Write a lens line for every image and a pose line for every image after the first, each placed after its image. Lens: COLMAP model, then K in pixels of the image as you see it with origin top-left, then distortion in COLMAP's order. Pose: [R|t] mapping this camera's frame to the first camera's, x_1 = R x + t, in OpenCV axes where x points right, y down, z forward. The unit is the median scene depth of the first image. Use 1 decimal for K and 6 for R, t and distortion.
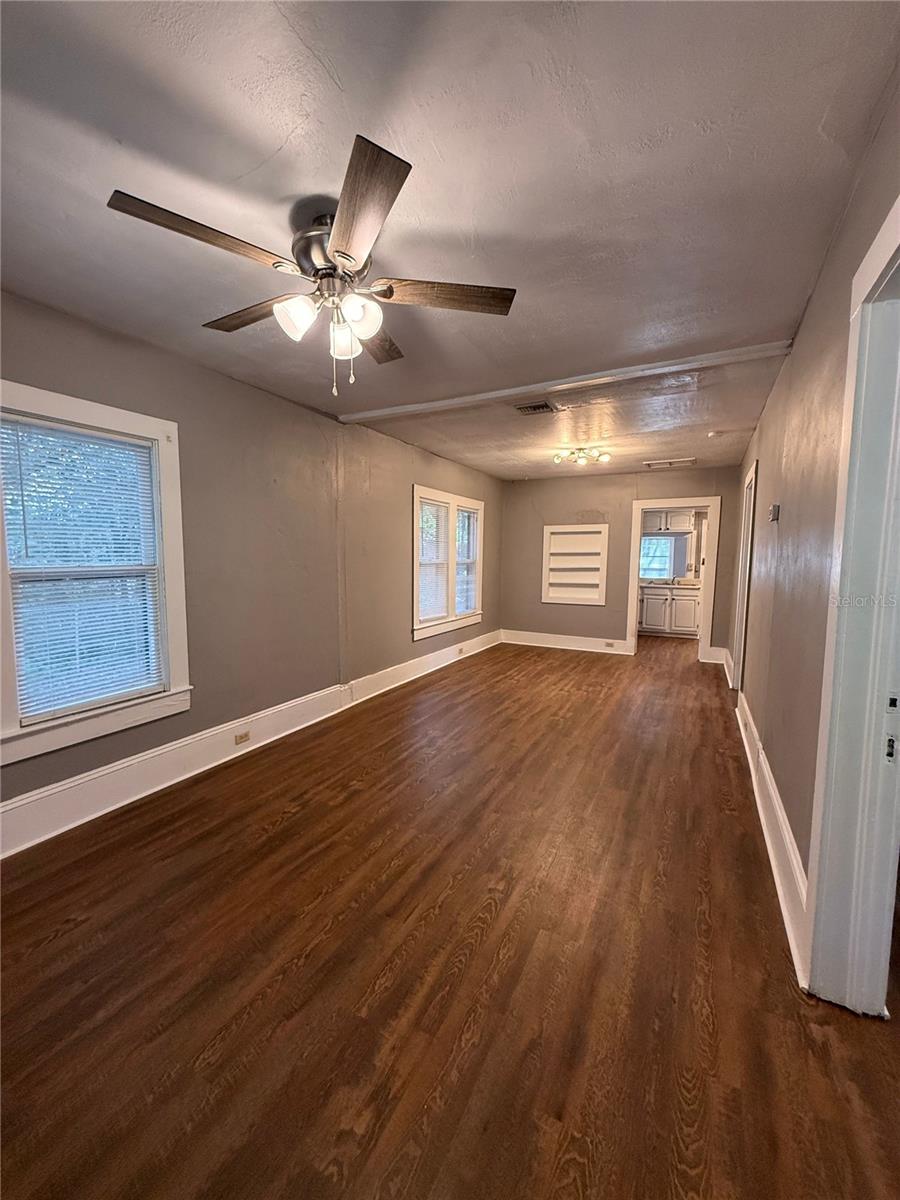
lens RADIAL K [[481.0, 0, 452.4], [0, 481.0, 599.6], [0, 0, 1]] dist [0.001804, -0.000041]
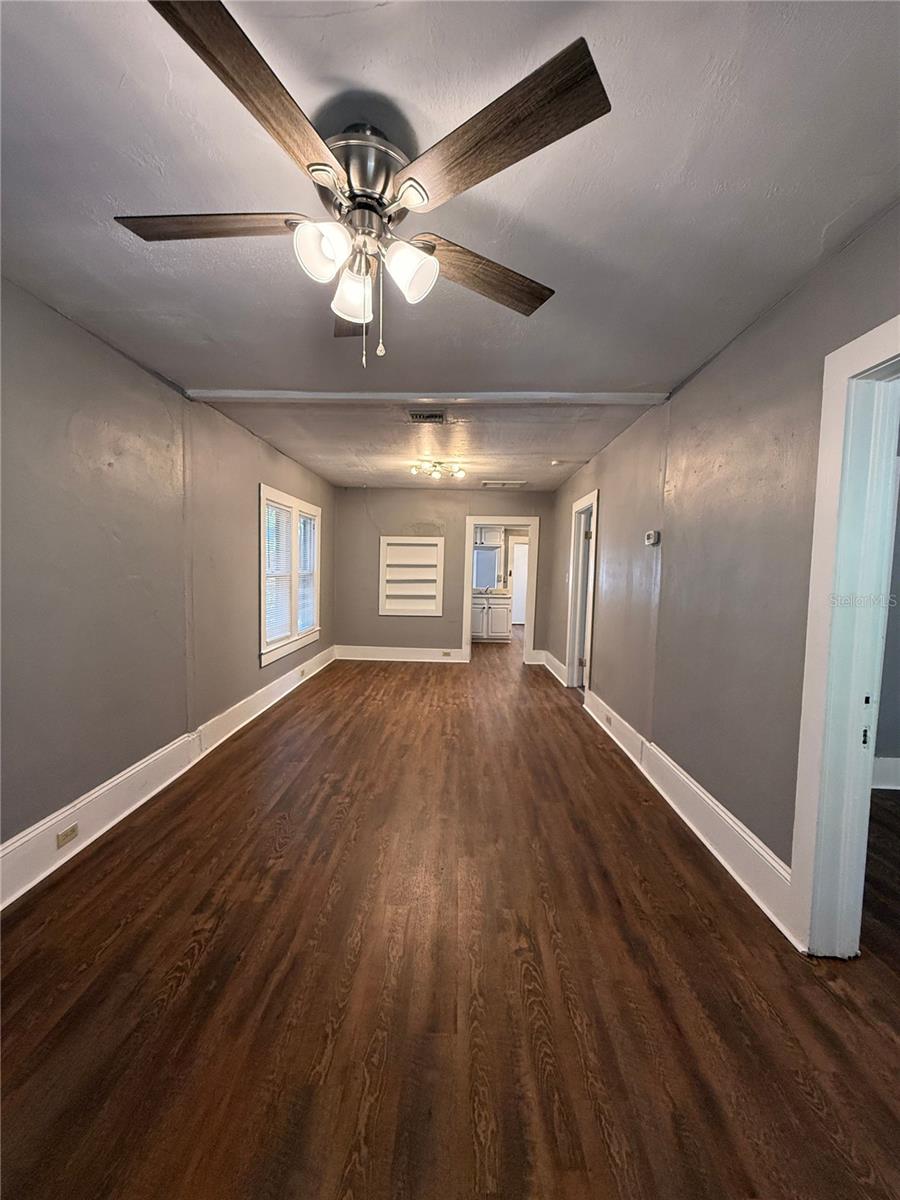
lens RADIAL K [[481.0, 0, 448.2], [0, 481.0, 599.6], [0, 0, 1]] dist [0.001804, -0.000041]
pose [[0.897198, -0.019783, 0.441184, -0.200583], [0.026665, 0.999600, -0.009404, -0.021251], [-0.440822, 0.020201, 0.897367, 0.116980]]
